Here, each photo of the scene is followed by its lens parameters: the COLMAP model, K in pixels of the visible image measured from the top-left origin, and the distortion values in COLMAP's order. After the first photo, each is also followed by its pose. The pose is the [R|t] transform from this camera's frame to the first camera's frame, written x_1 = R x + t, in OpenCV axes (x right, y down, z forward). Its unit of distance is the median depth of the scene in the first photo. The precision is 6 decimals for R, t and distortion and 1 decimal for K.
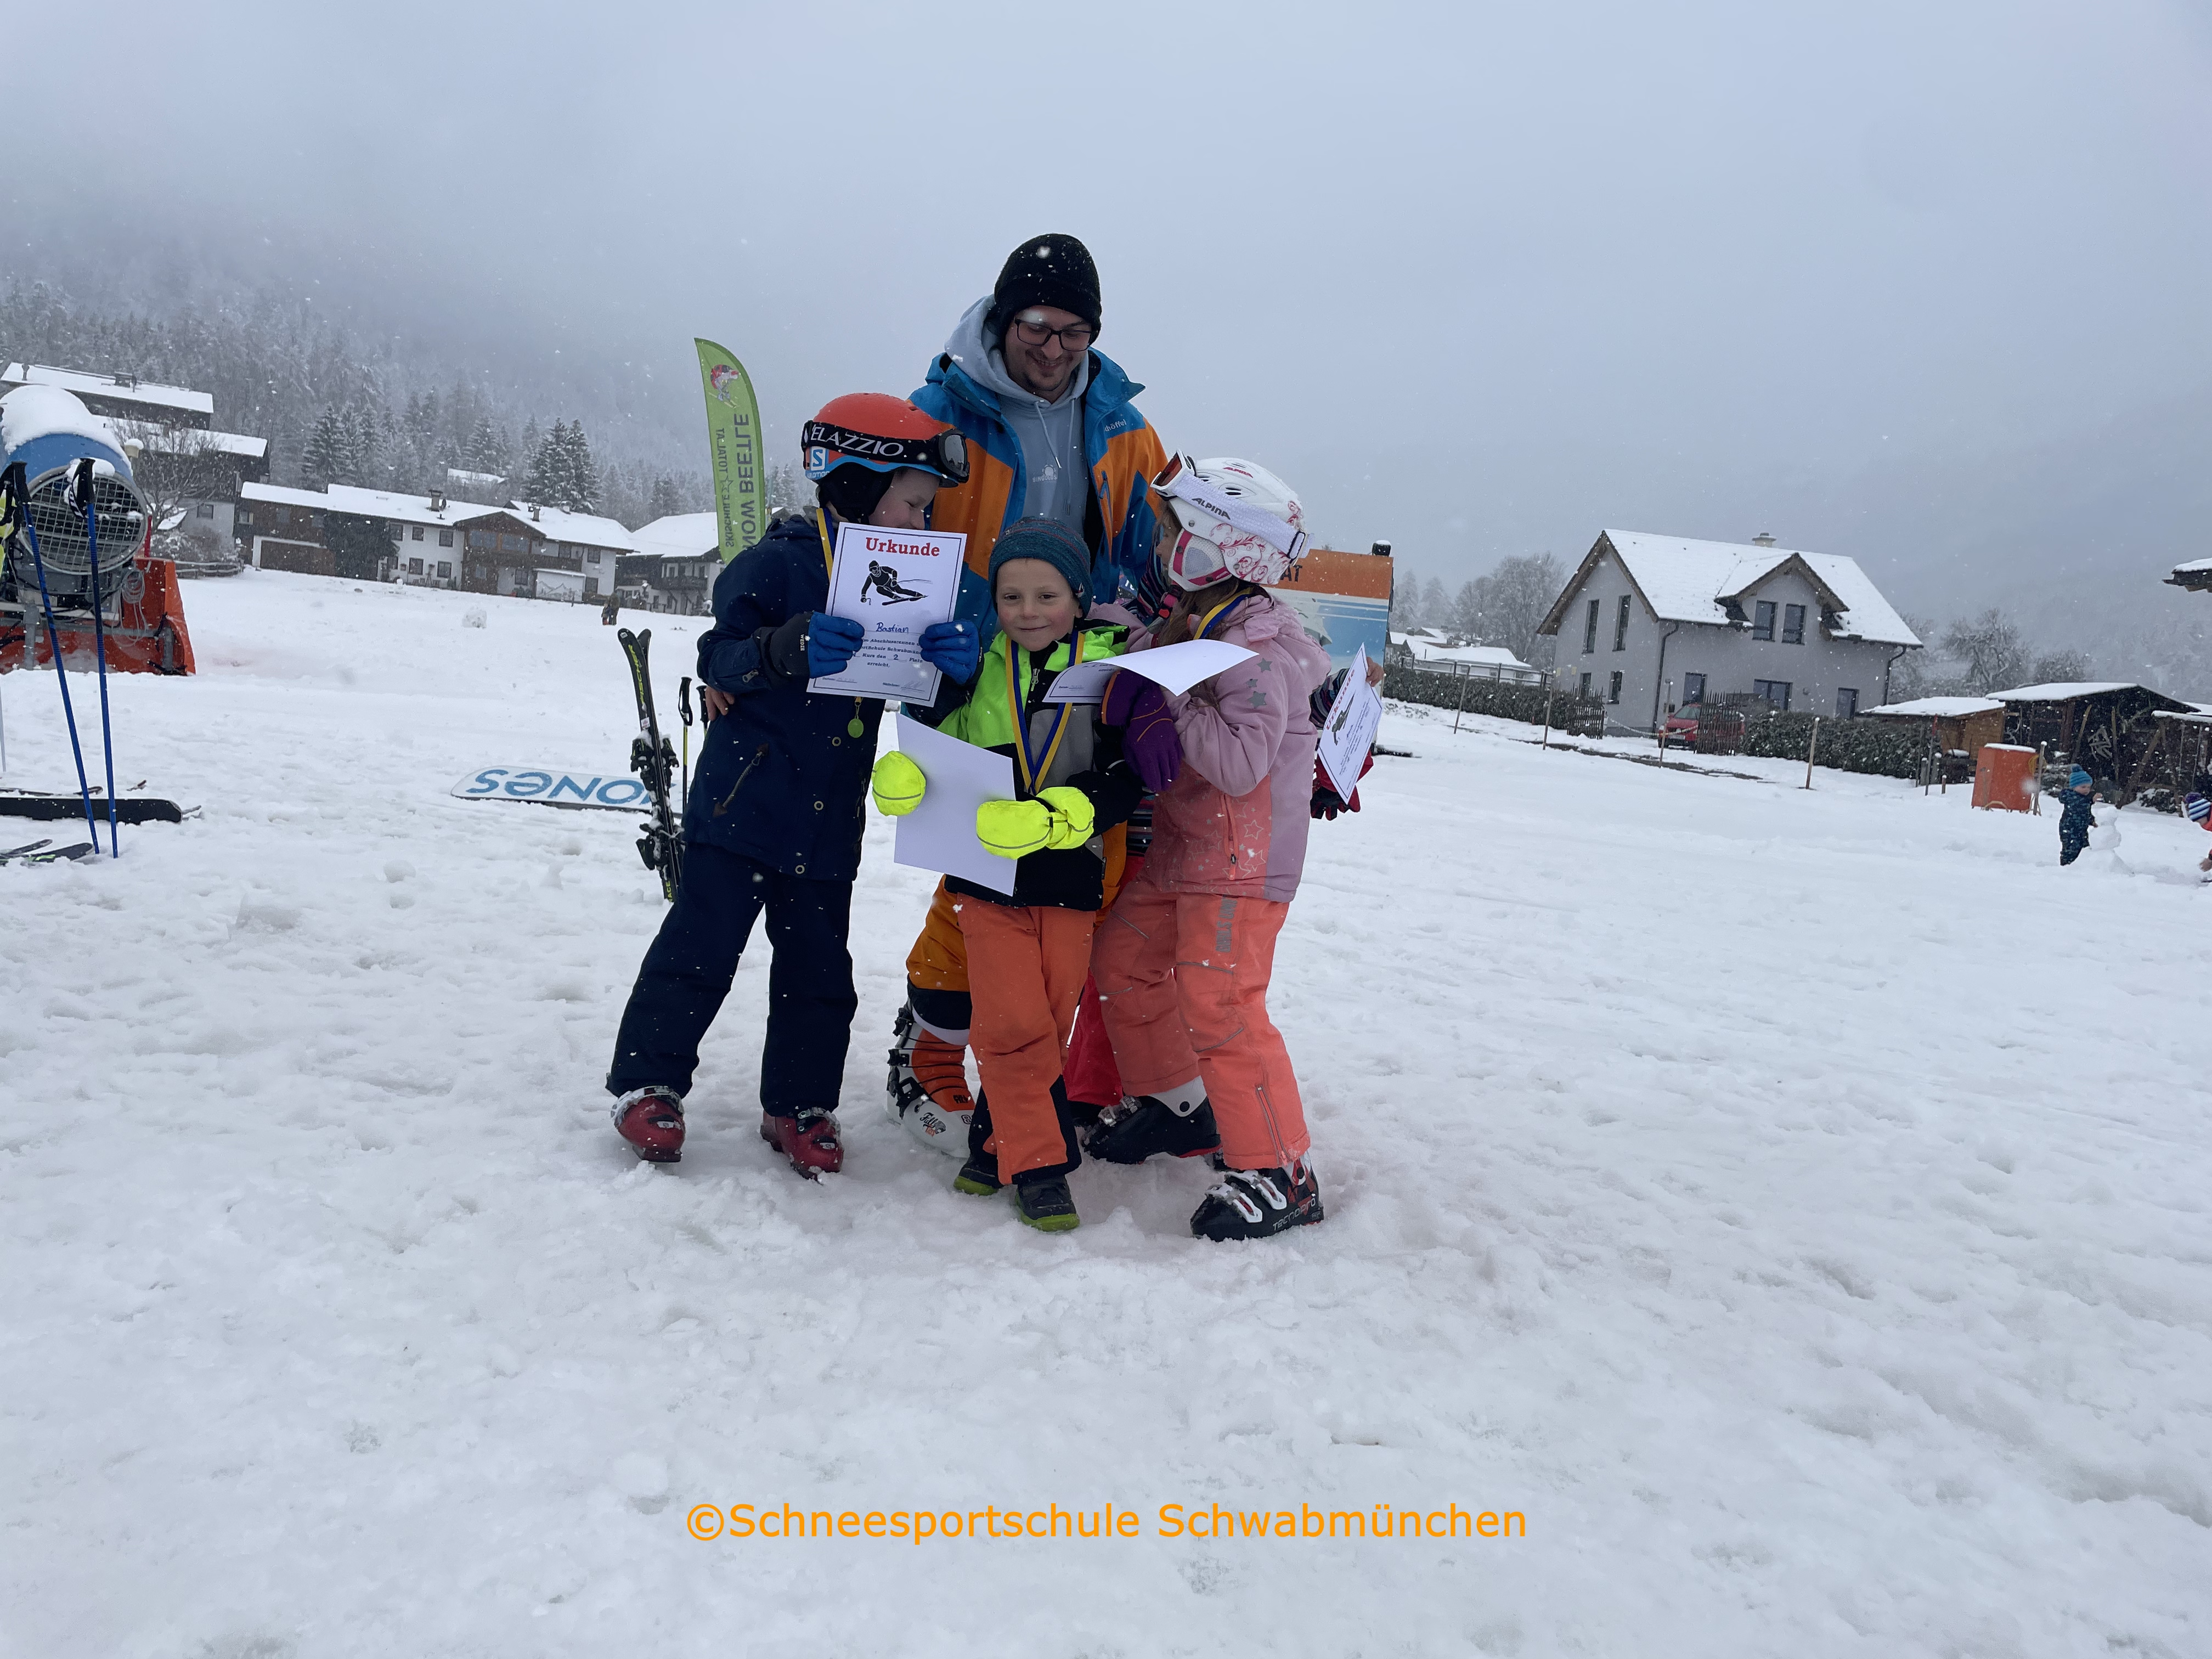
lens RADIAL K [[1664.4, 0, 1075.3], [0, 1664.4, 828.9], [0, 0, 1]] dist [0.083170, -0.102656]
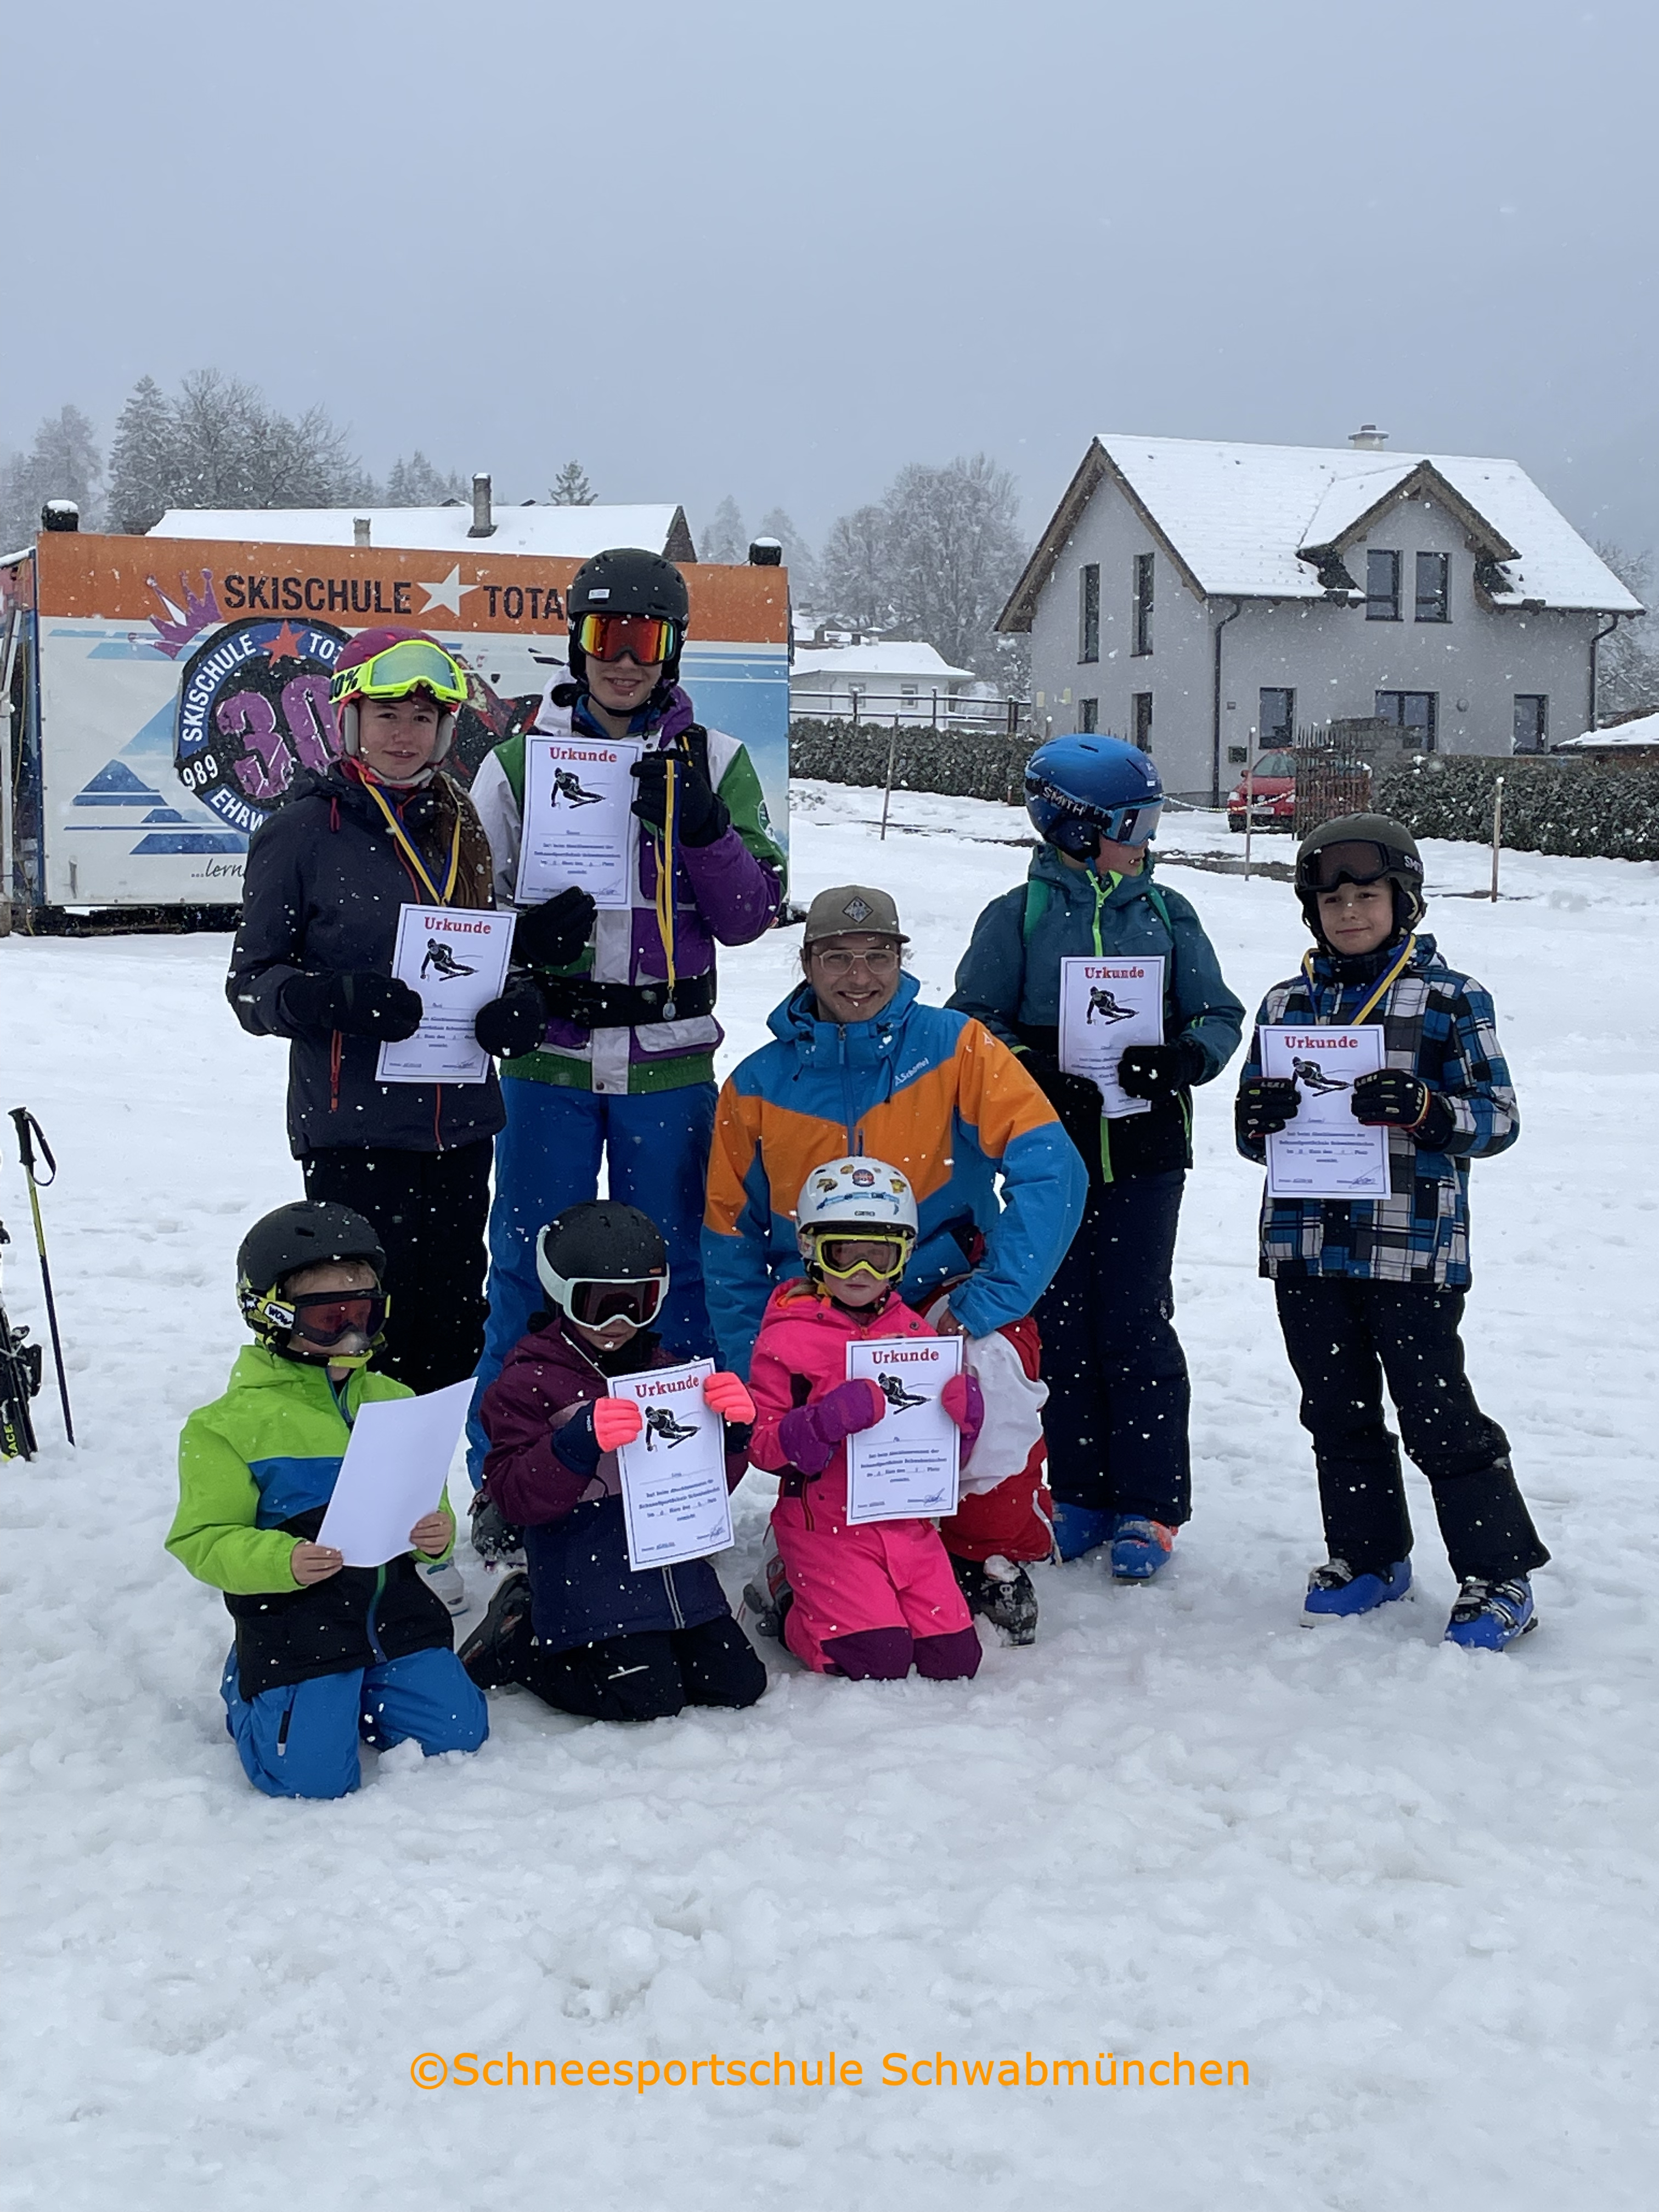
lens RADIAL K [[3239.3, 0, 840.3], [0, 3239.3, 1100.9], [0, 0, 1]] dist [0.107315, 0.000000]
pose [[0.971850, -0.098772, 0.213898, -0.060527], [0.093099, 0.994989, 0.036461, -0.034355], [-0.216428, -0.015521, 0.976175, -0.091188]]
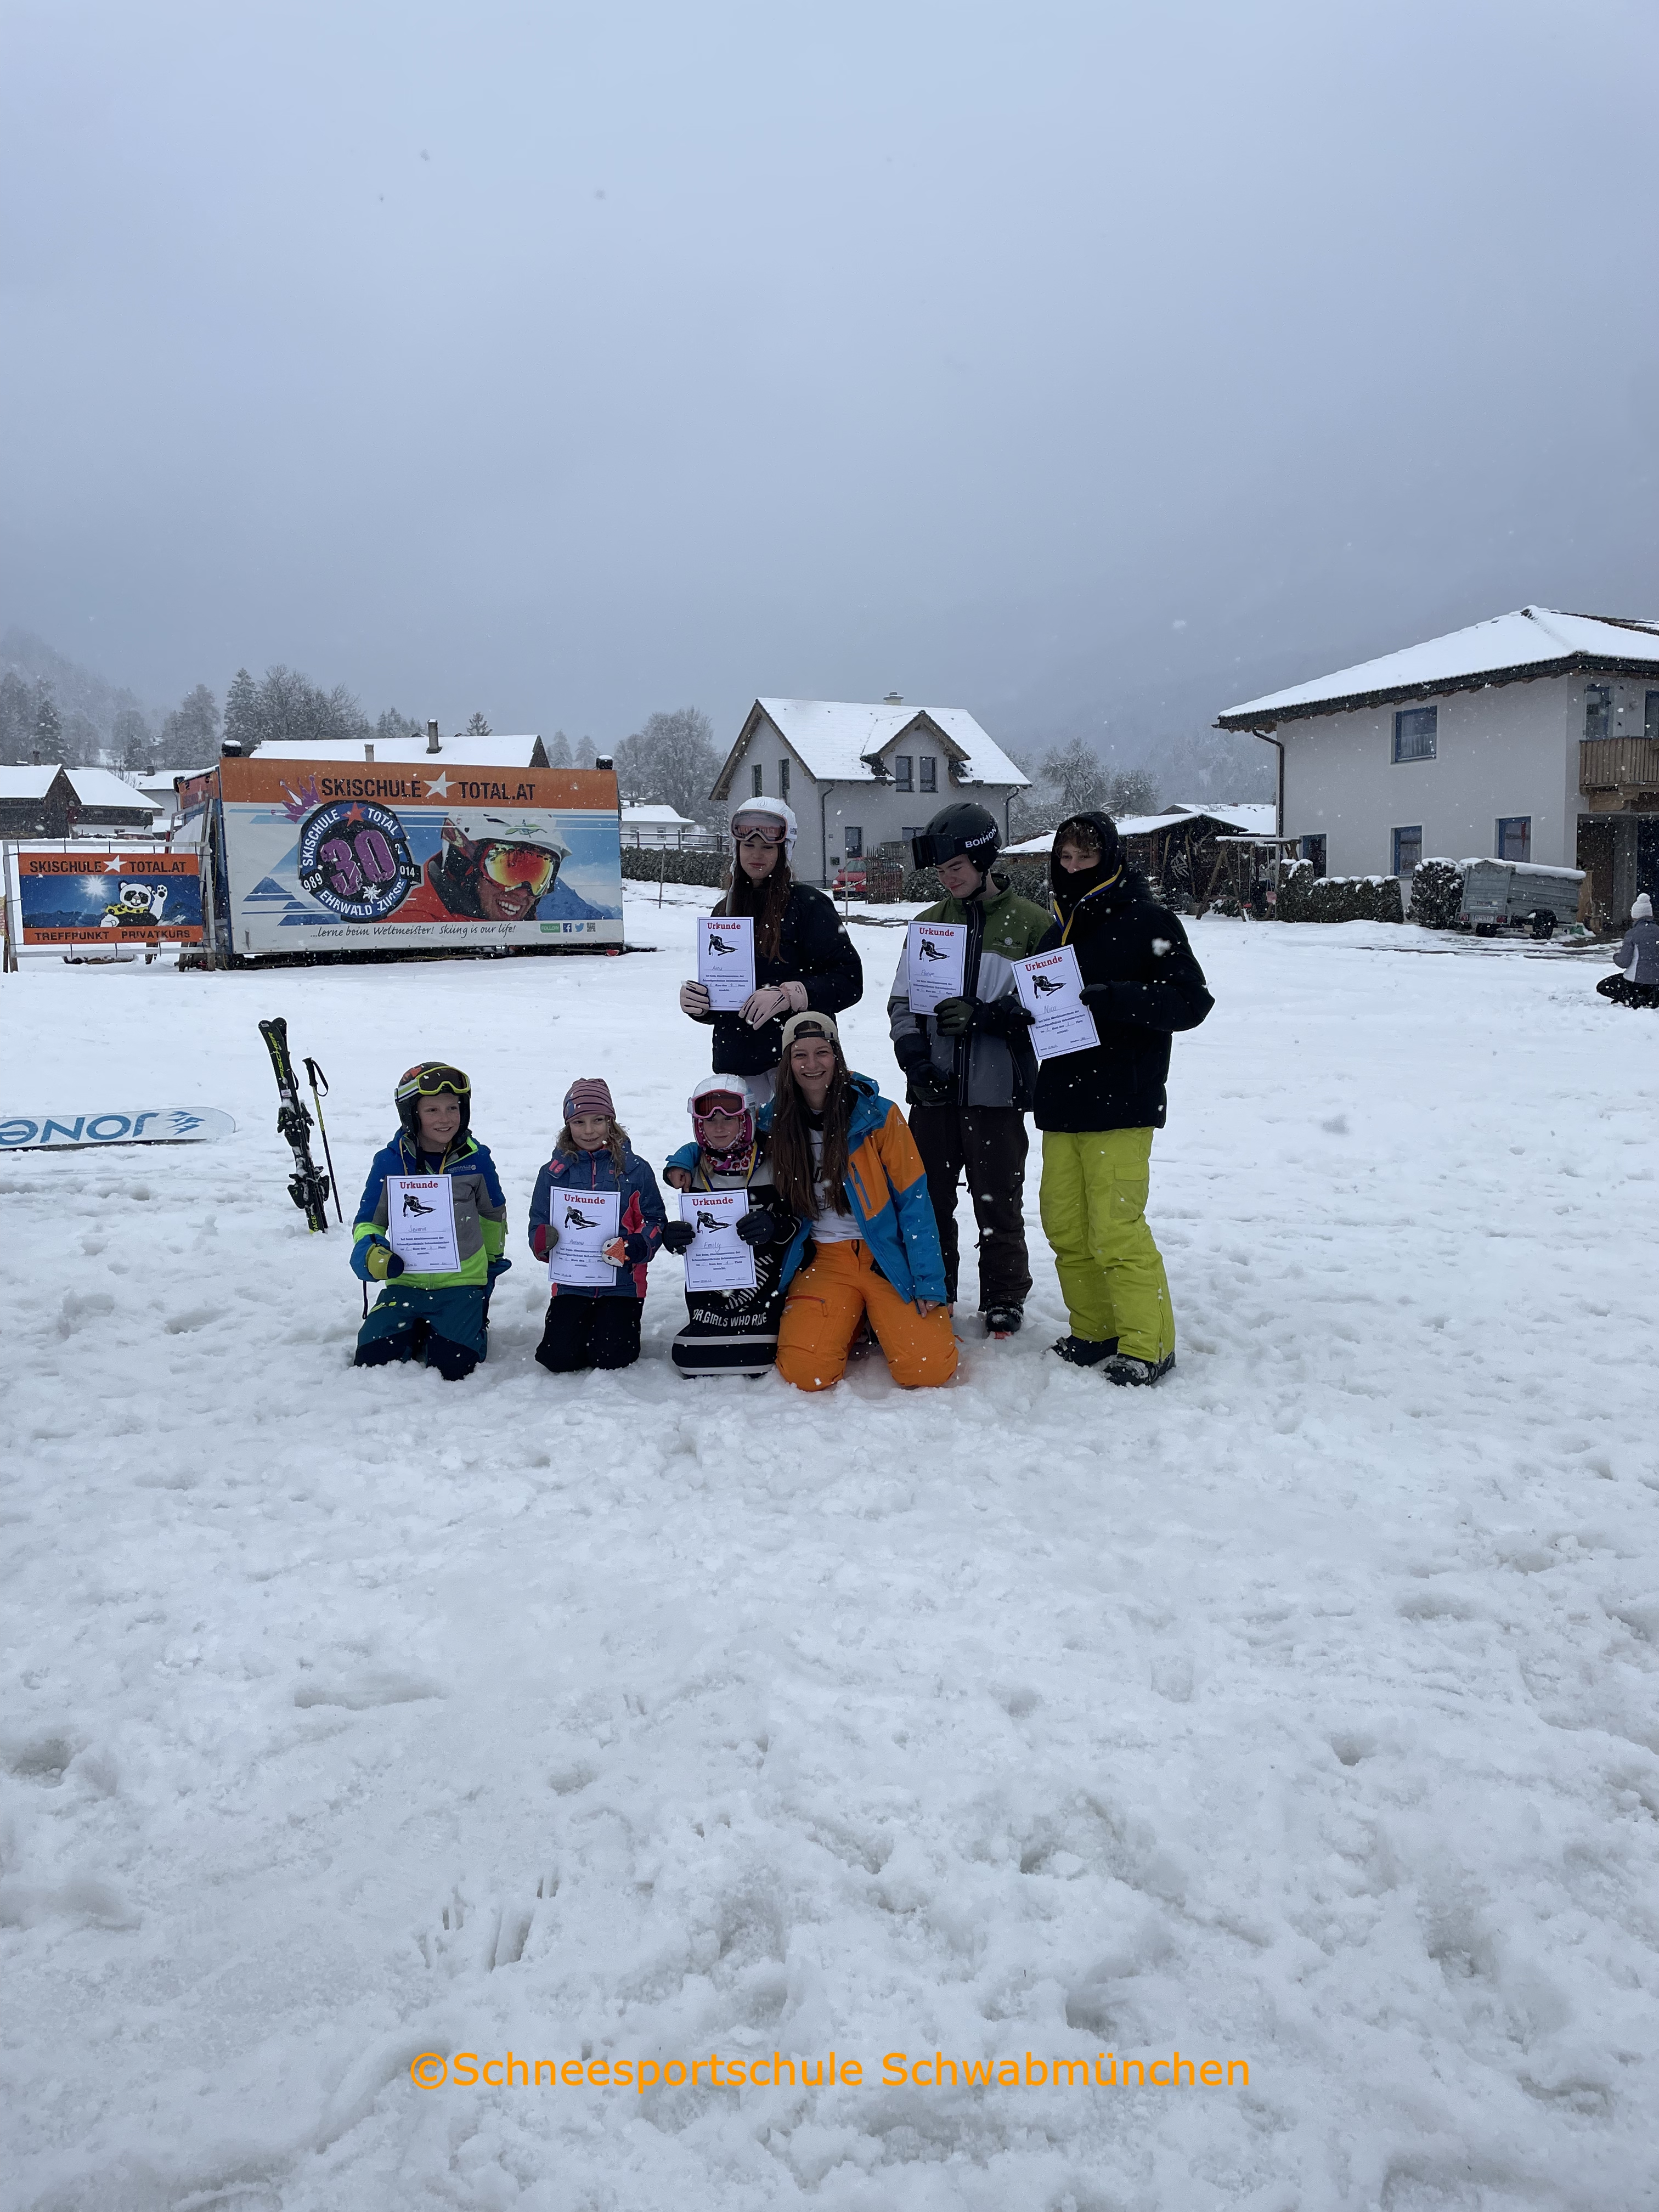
lens RADIAL K [[1650.7, 0, 824.9], [0, 1650.7, 1105.0], [0, 0, 1]] dist [0.077759, -0.007239]
pose [[0.936345, -0.144424, 0.320000, -0.086351], [0.122321, 0.988560, 0.088242, -0.037364], [-0.329083, -0.043482, 0.943299, -0.106444]]
